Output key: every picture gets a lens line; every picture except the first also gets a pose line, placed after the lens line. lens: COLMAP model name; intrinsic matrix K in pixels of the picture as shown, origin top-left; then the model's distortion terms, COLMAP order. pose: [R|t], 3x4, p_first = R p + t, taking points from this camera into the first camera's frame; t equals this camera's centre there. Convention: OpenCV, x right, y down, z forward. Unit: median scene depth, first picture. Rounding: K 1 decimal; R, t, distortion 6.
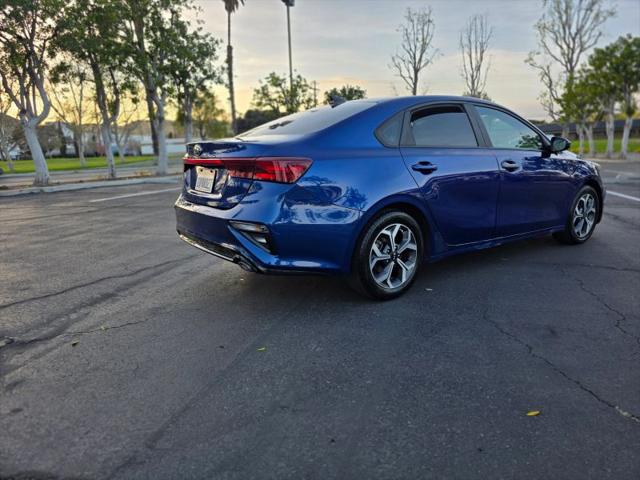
lens RADIAL K [[429.1, 0, 315.5], [0, 429.1, 243.7], [0, 0, 1]] dist [0.043571, -0.032791]
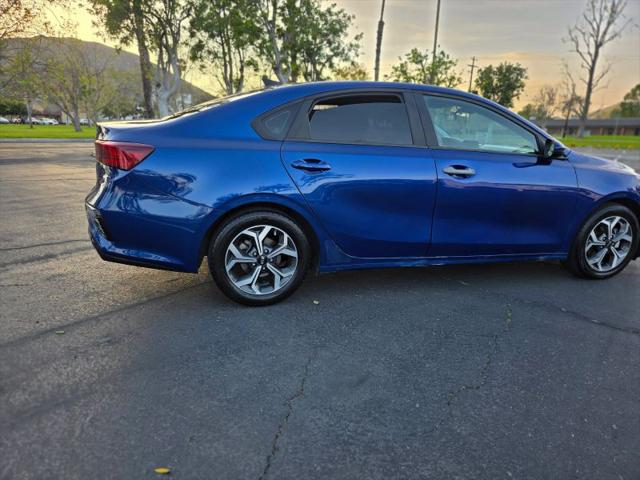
lens RADIAL K [[429.1, 0, 315.4], [0, 429.1, 242.5], [0, 0, 1]] dist [0.043571, -0.032791]
pose [[0.941414, 0.136596, -0.308351, 0.361450], [-0.122709, 0.990371, 0.064084, -0.051652], [0.314136, -0.022492, 0.949112, 0.109793]]
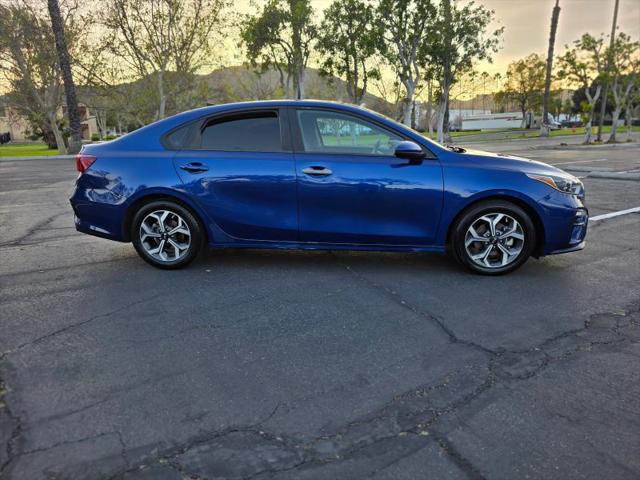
lens RADIAL K [[429.1, 0, 315.6], [0, 429.1, 235.3], [0, 0, 1]] dist [0.043571, -0.032791]
pose [[0.750114, 0.165625, -0.640232, 0.852685], [-0.141278, 0.985914, 0.089525, -0.096091], [0.646041, 0.023297, 0.762947, 0.201711]]
